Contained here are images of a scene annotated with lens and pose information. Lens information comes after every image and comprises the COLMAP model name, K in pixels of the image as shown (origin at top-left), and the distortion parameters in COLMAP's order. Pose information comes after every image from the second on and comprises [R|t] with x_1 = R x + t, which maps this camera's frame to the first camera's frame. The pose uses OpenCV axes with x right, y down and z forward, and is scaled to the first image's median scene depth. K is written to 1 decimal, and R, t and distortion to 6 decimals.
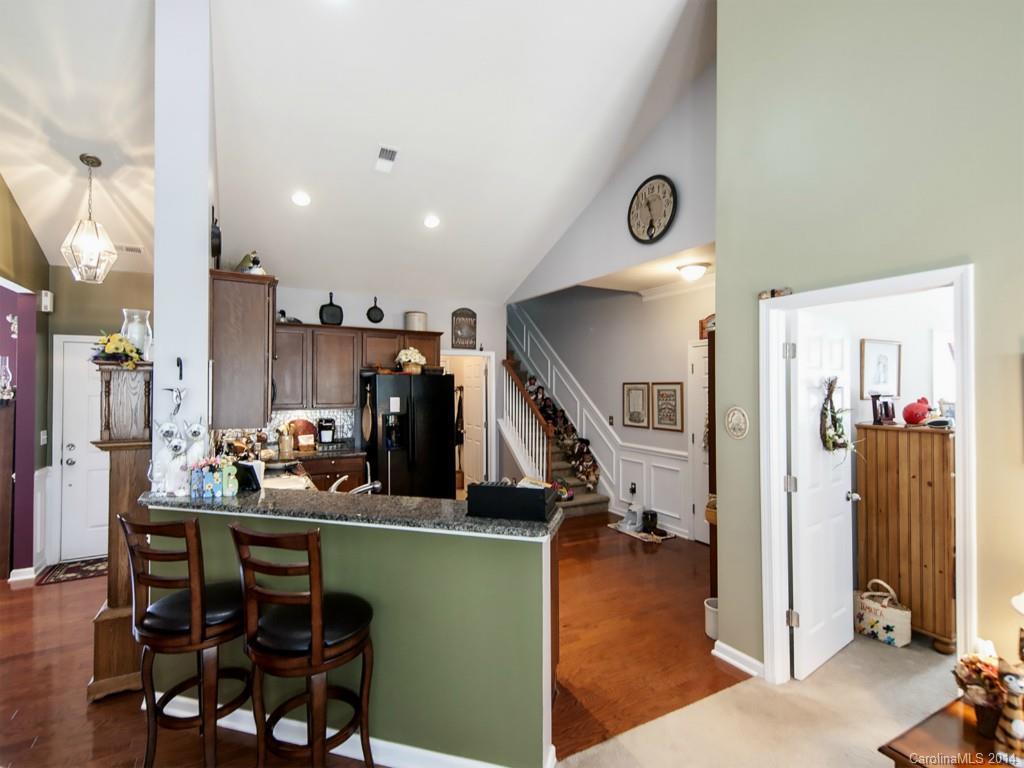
lens RADIAL K [[425.3, 0, 498.2], [0, 425.3, 379.8], [0, 0, 1]] dist [0.000635, -0.000512]
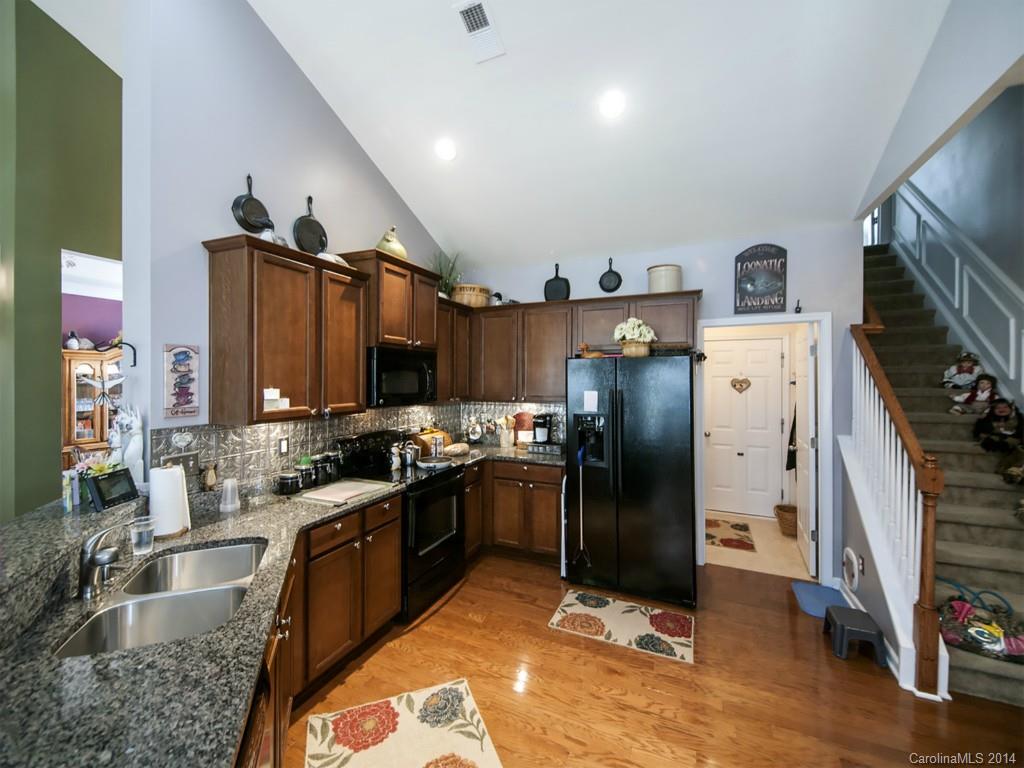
lens RADIAL K [[402.0, 0, 512.0], [0, 402.0, 384.0], [0, 0, 1]] dist [-0.001357, -0.000392]
pose [[0.621183, 0.010309, -0.783598, 0.158292], [0.013560, 0.999622, 0.023900, 0.010243], [0.783548, -0.025472, 0.620808, 0.396385]]
